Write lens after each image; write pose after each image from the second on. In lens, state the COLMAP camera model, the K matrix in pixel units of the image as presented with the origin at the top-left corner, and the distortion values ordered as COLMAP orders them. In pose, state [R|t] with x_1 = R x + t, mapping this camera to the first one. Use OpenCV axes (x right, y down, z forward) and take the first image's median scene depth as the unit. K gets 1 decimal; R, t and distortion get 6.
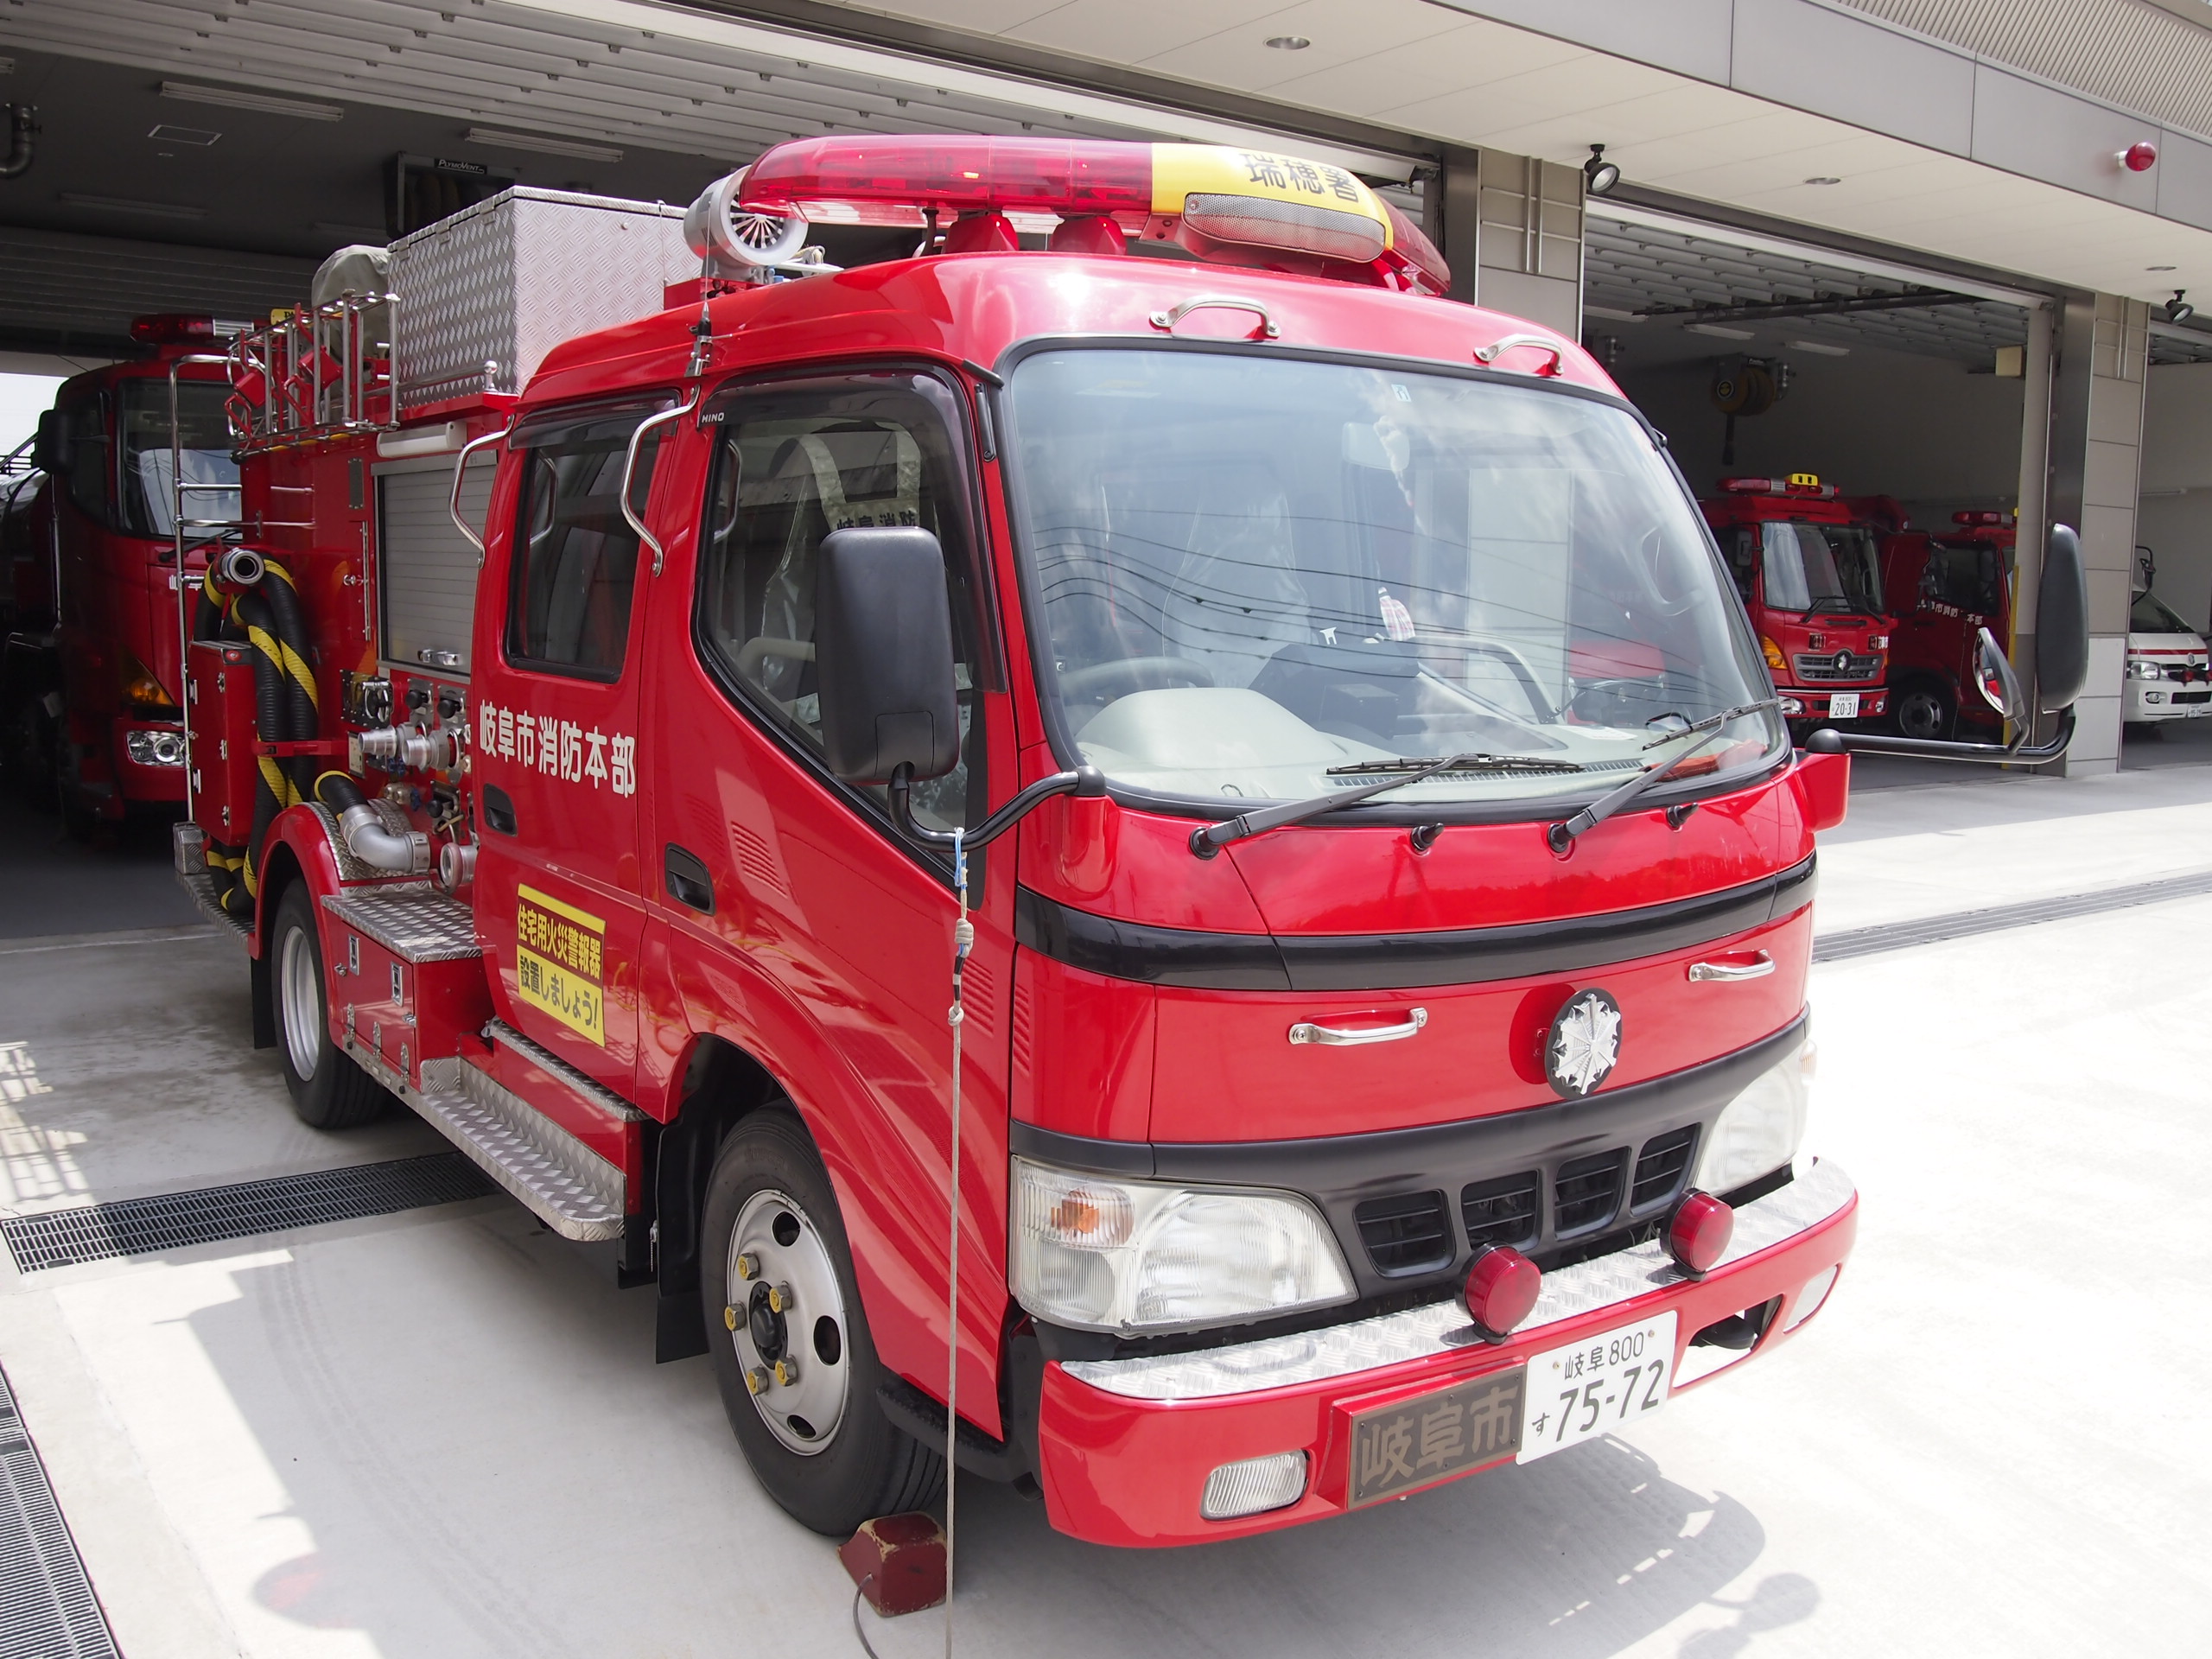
lens RADIAL K [[1915.7, 0, 1103.4], [0, 1915.7, 824.5], [0, 0, 1]] dist [-0.002602, -0.000187]
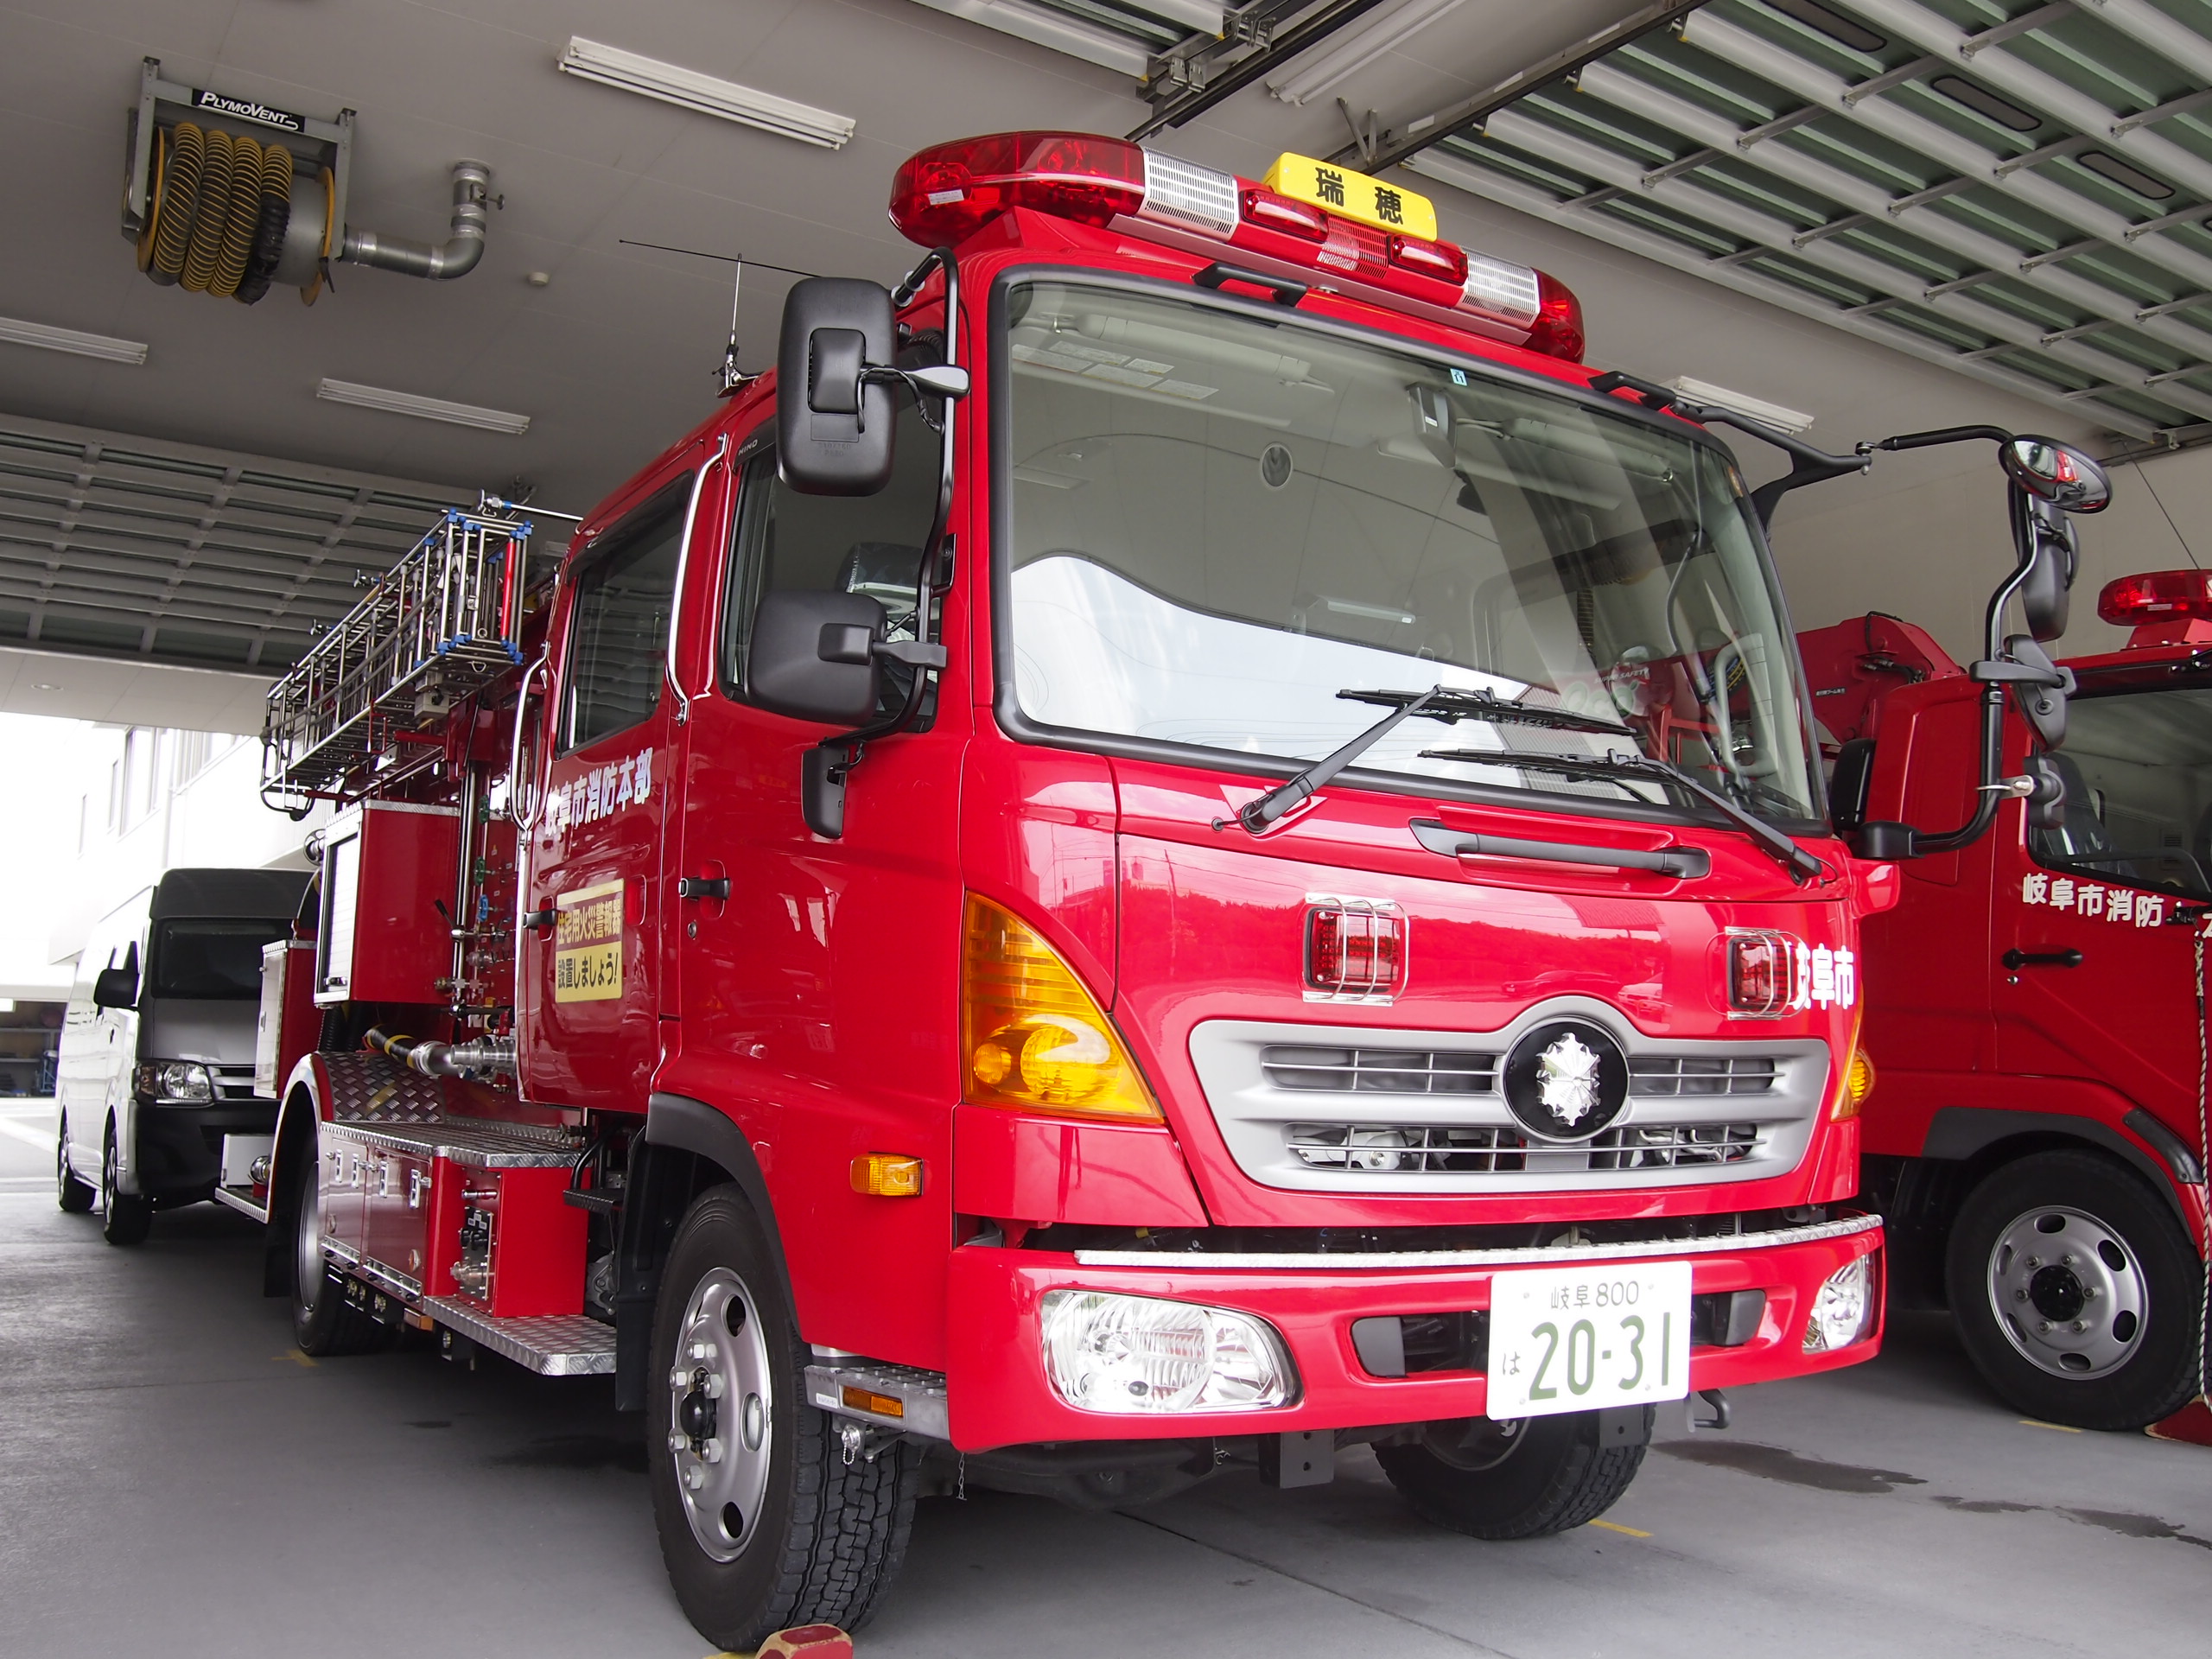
lens RADIAL K [[1915.7, 0, 1110.4], [0, 1915.7, 828.6], [0, 0, 1]] dist [-0.002602, -0.000187]
pose [[0.998590, -0.006713, -0.052659, 0.345901], [-0.005478, 0.973643, -0.228012, -0.065441], [0.052802, 0.227979, 0.972233, 0.806102]]
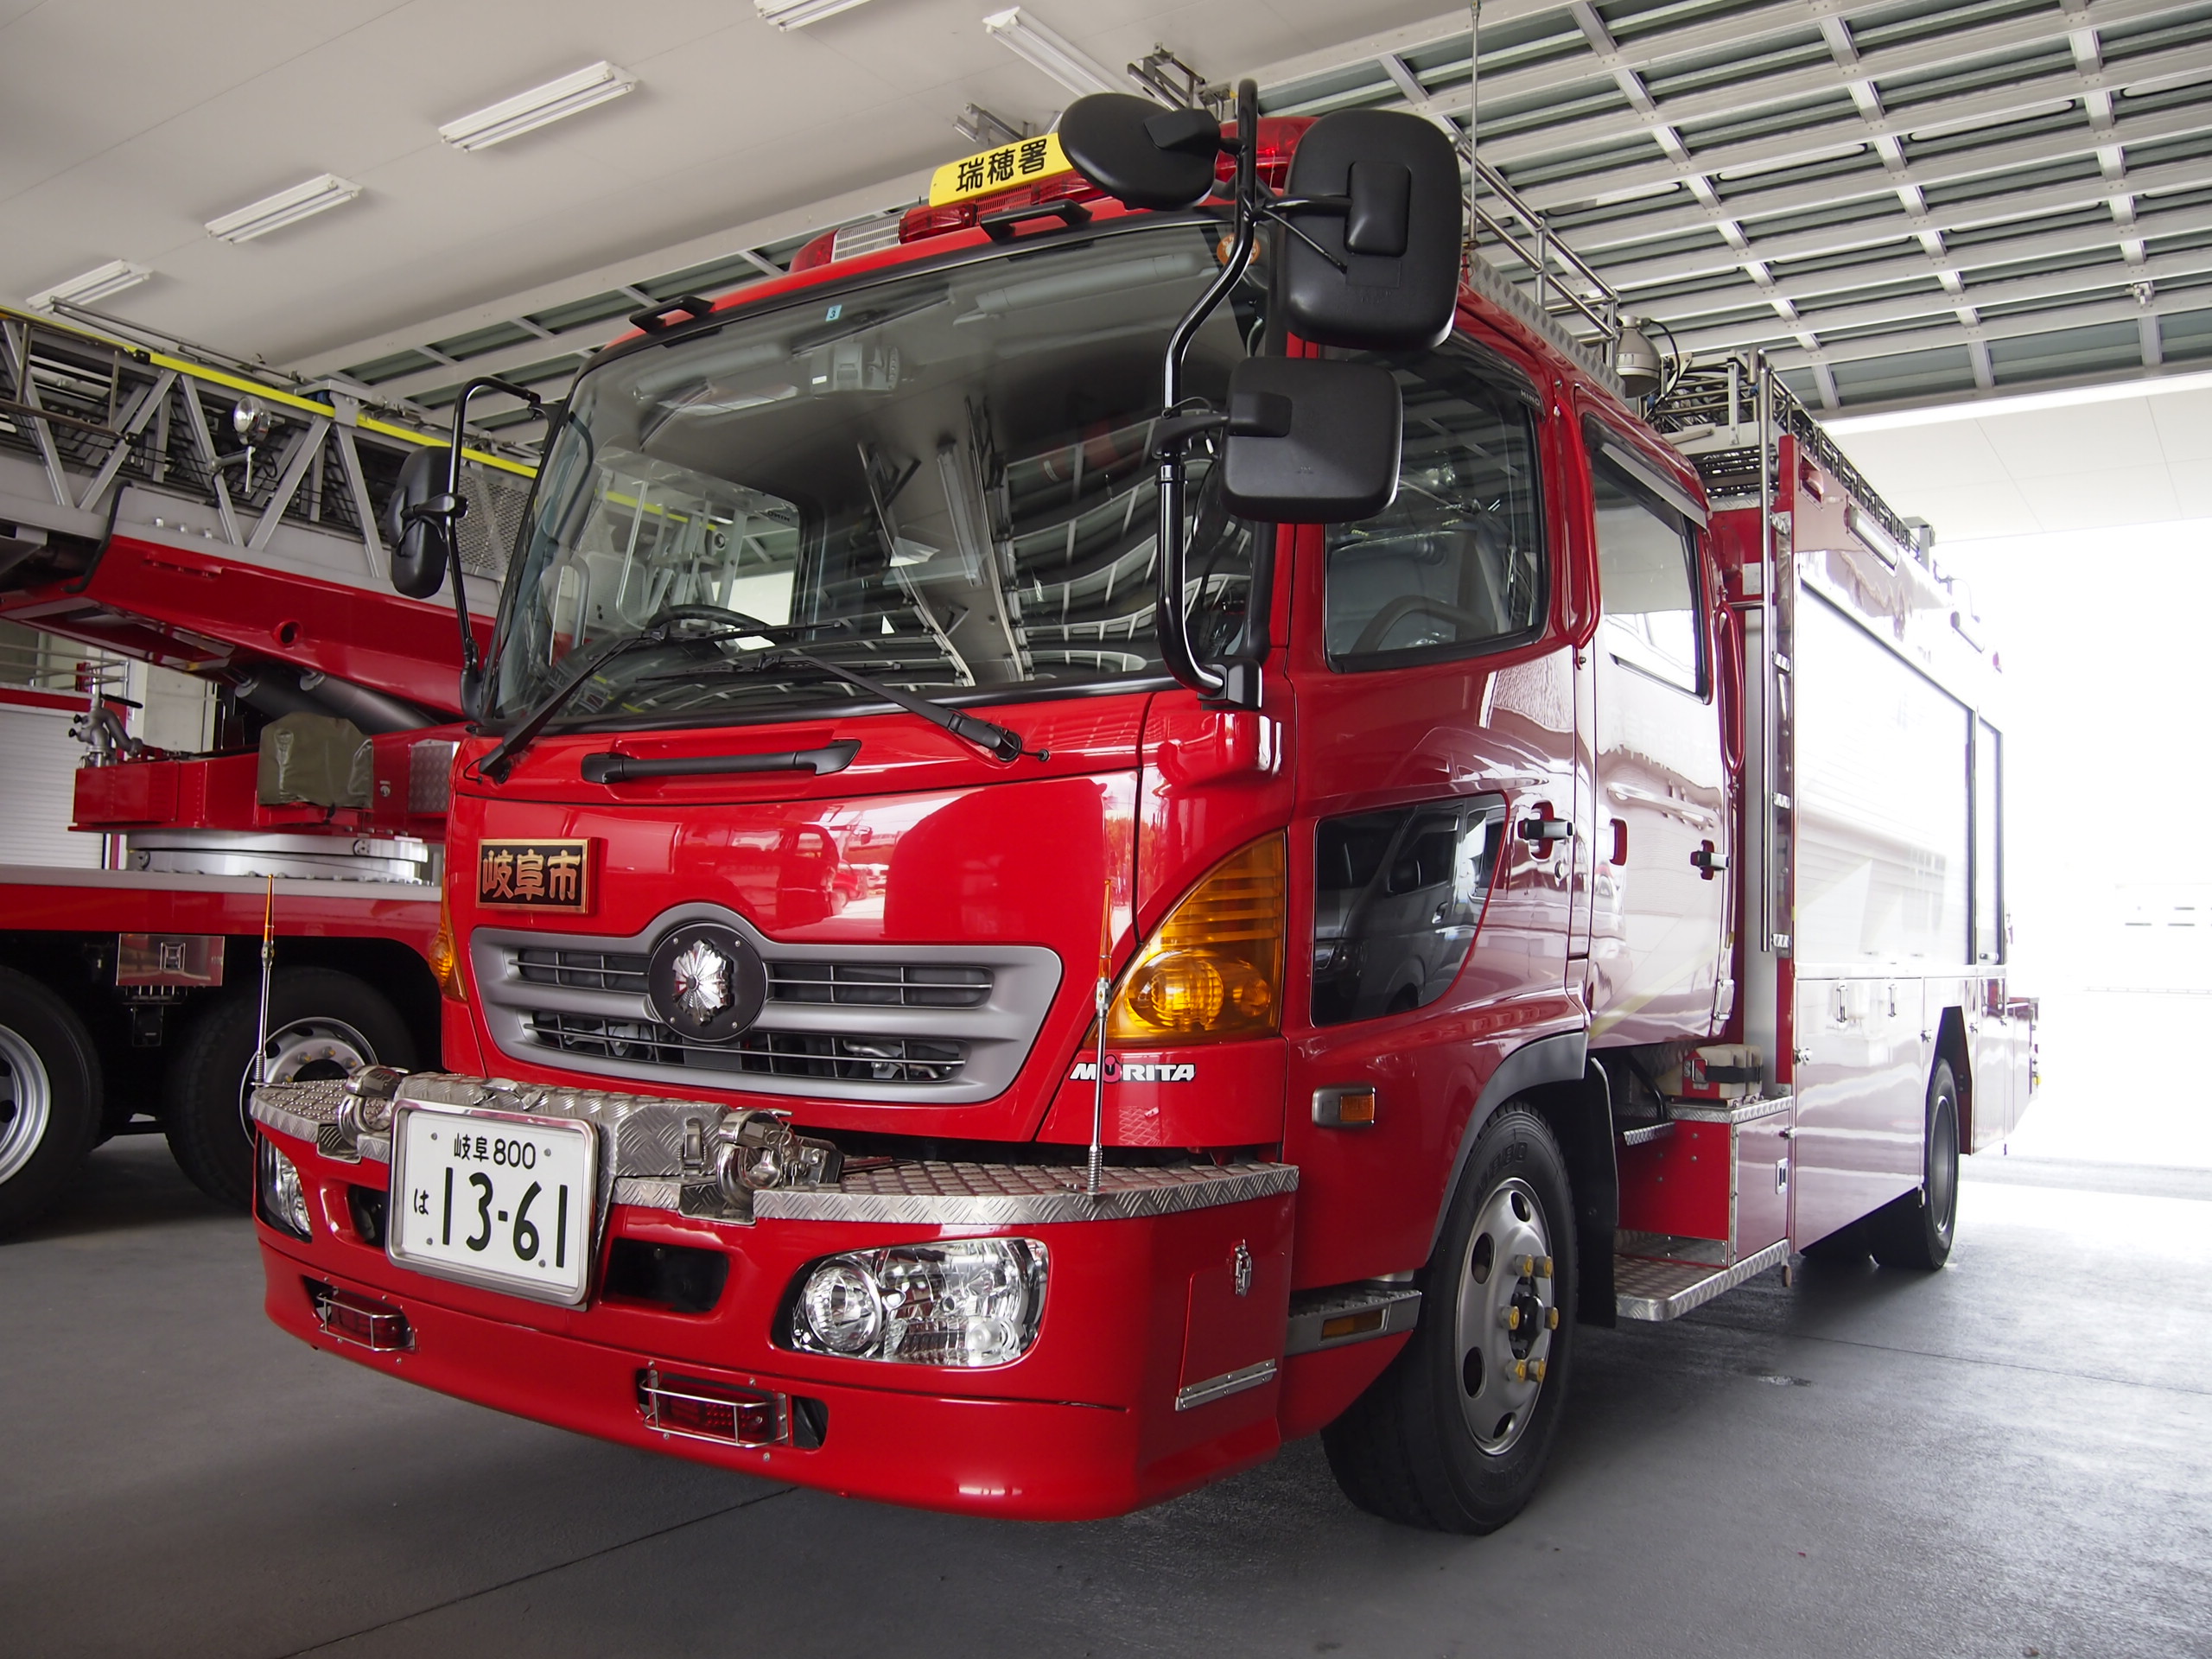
lens RADIAL K [[1783.4, 0, 1103.8], [0, 1783.4, 830.8], [0, 0, 1]] dist [-0.002326, 0.000597]
pose [[0.333120, -0.086152, -0.938940, 0.546637], [-0.144024, 0.979482, -0.140969, -0.078152], [0.931820, 0.182190, 0.313877, 0.956147]]
